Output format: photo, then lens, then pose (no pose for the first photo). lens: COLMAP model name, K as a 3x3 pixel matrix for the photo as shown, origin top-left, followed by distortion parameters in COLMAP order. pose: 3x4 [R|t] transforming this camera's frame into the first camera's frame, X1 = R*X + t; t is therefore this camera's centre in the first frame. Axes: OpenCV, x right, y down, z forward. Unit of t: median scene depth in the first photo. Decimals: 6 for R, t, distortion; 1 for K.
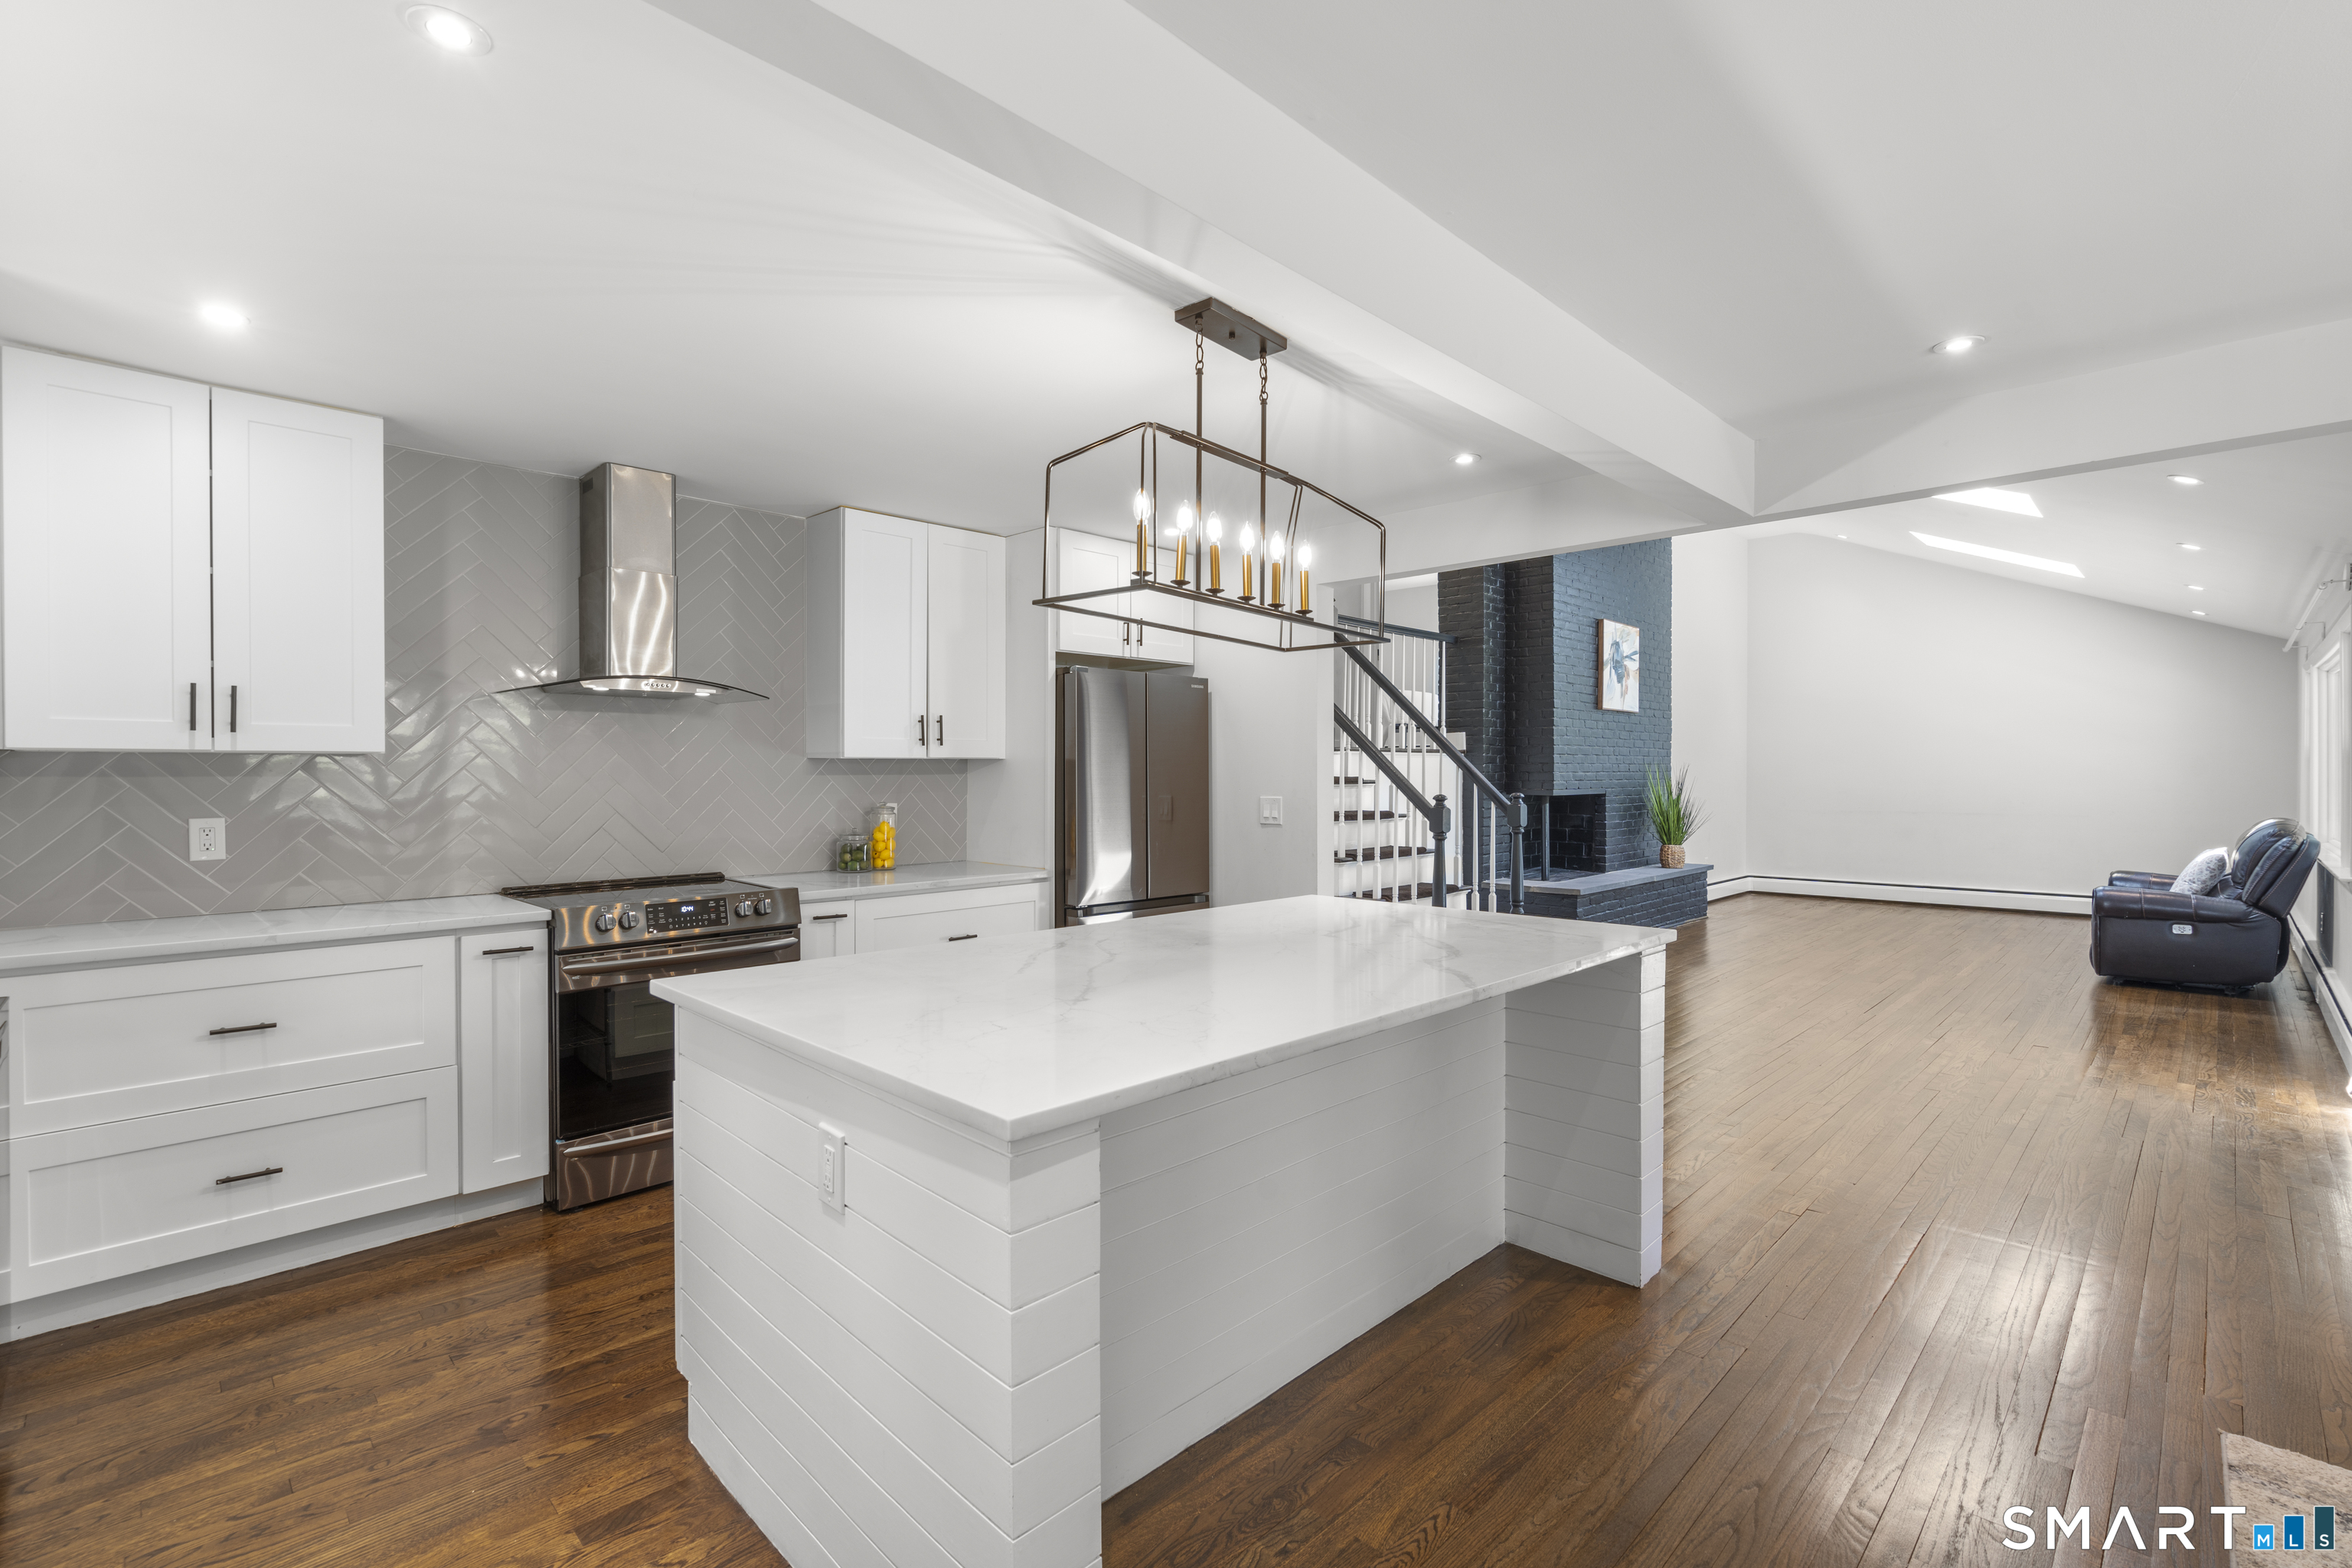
lens RADIAL K [[1050.8, 0, 1175.0], [0, 1050.8, 786.9], [0, 0, 1]] dist [-0.002377, 0.002297]
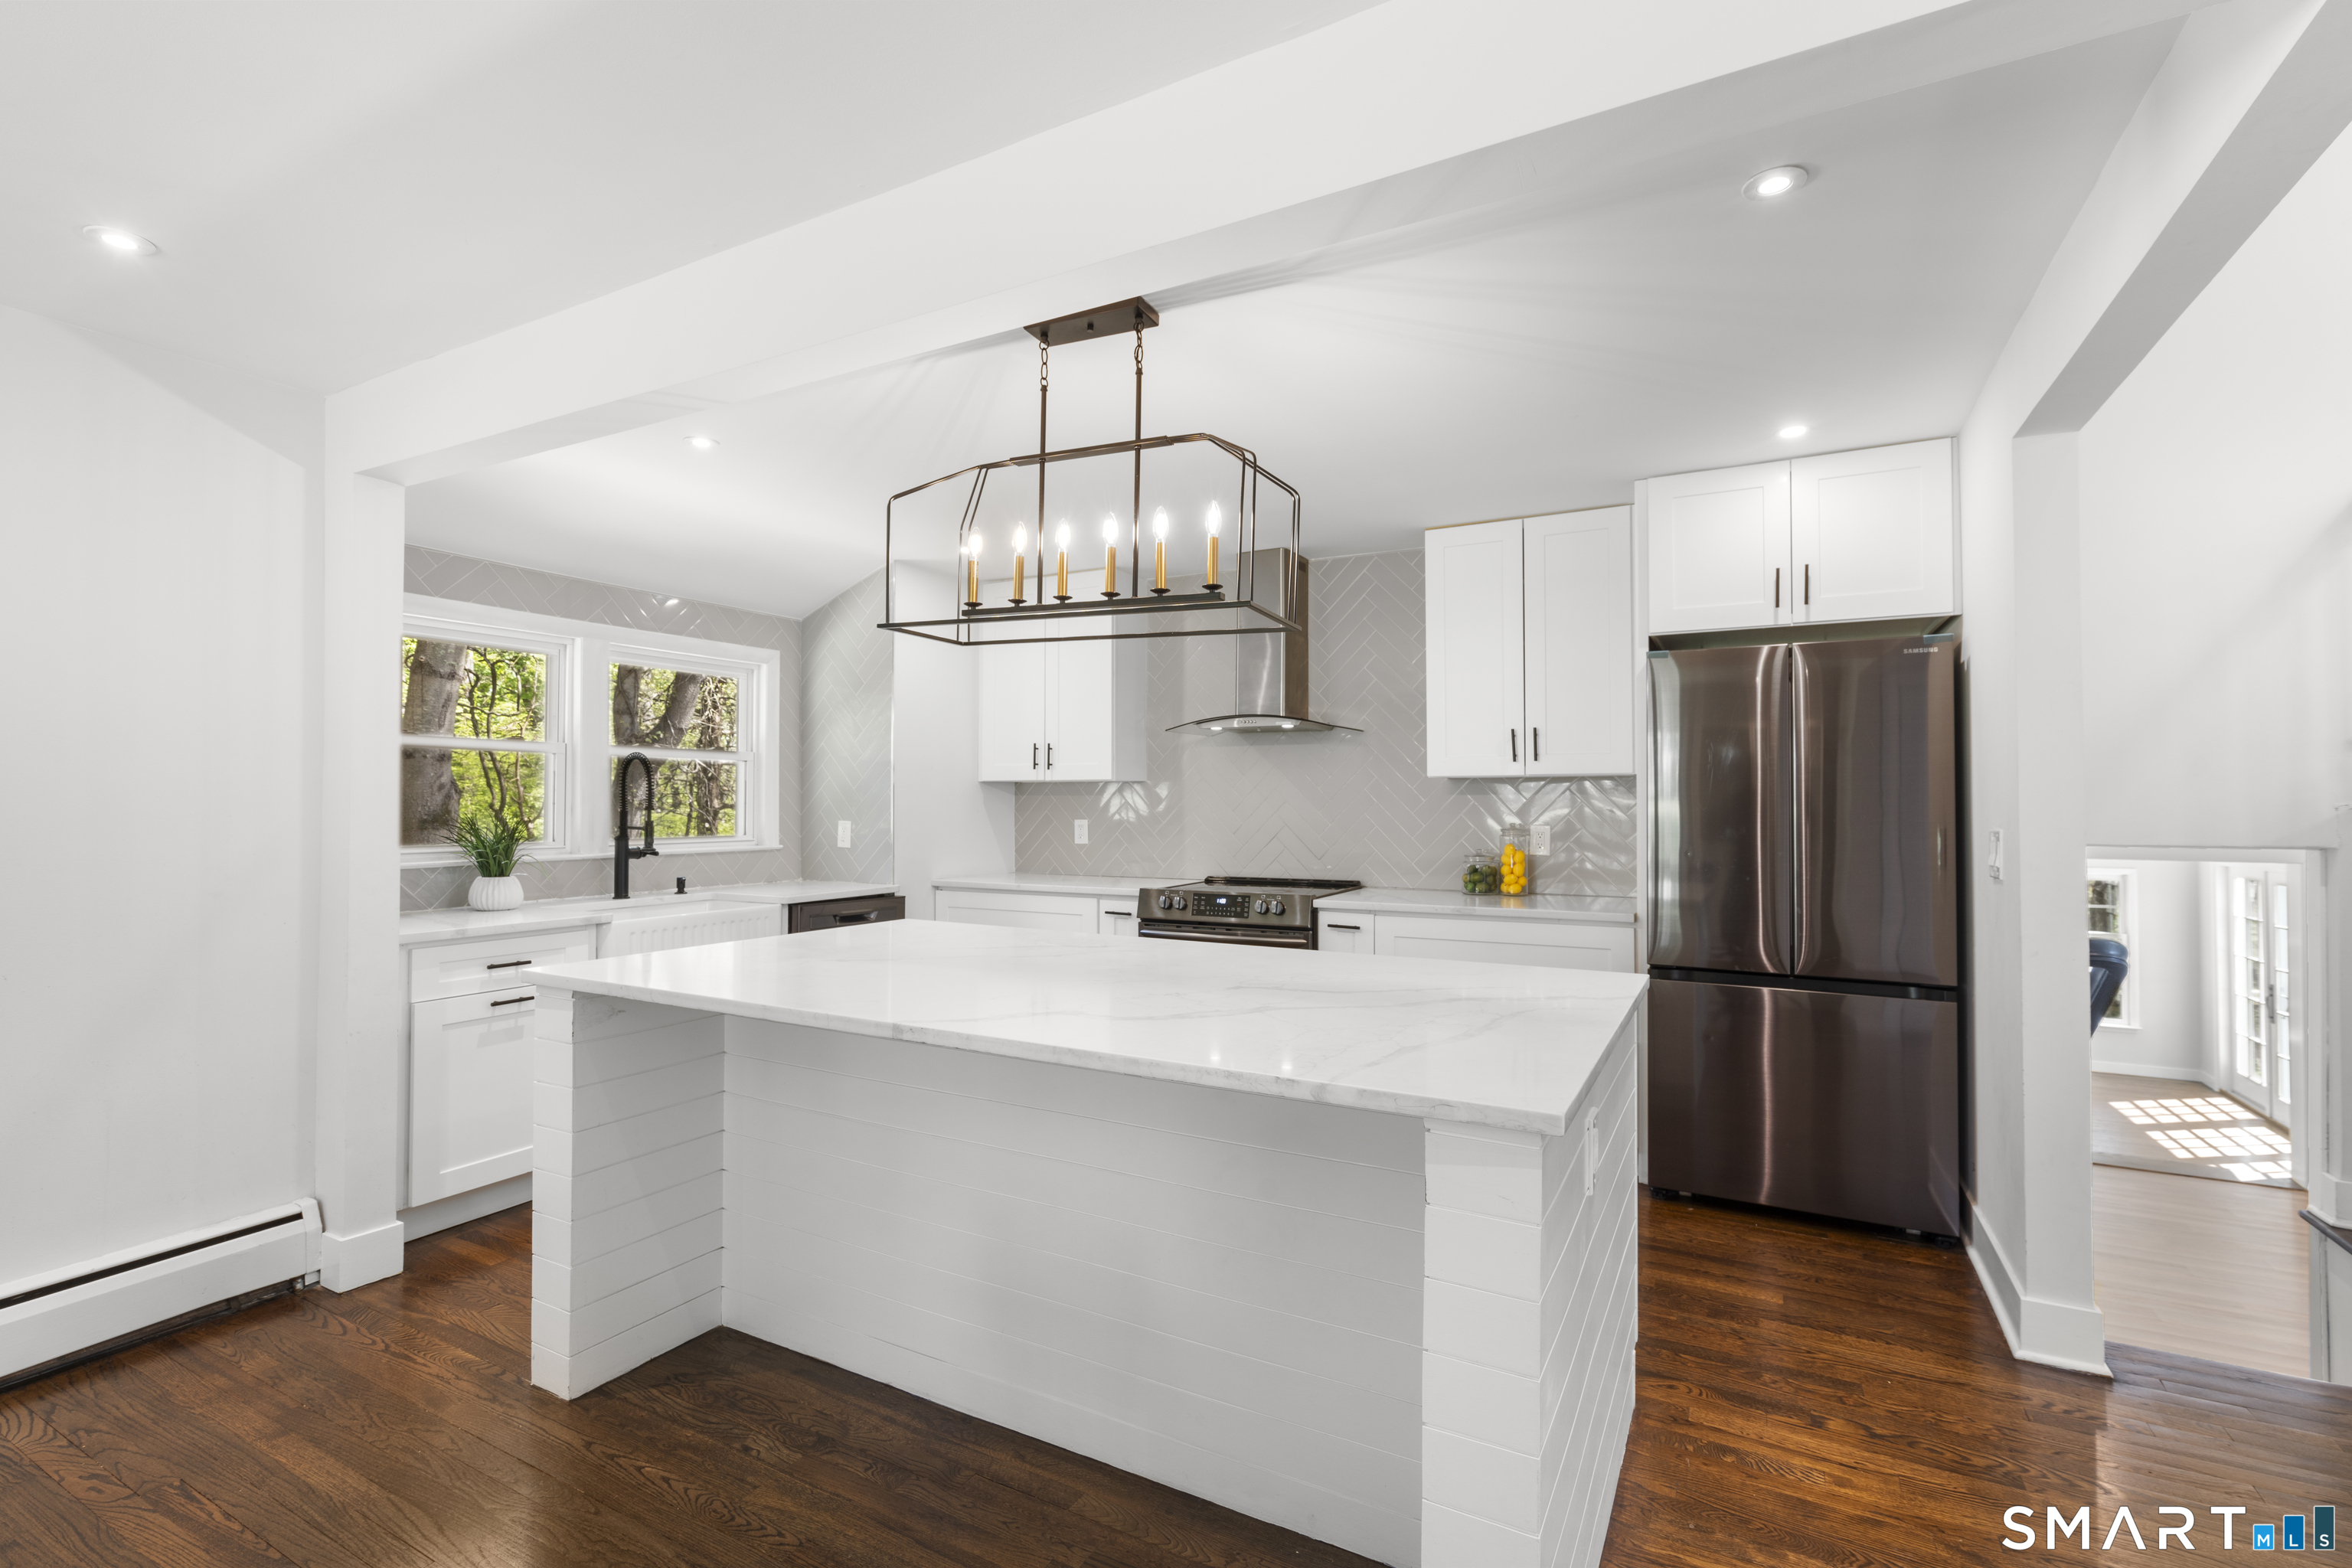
lens RADIAL K [[1050.8, 0, 1172.0], [0, 1050.8, 787.4], [0, 0, 1]] dist [-0.002377, 0.002297]
pose [[0.281958, -0.013168, -0.959336, 0.550506], [-0.015911, 0.999704, -0.018399, 0.004094], [0.959295, 0.020452, 0.281665, 0.449076]]
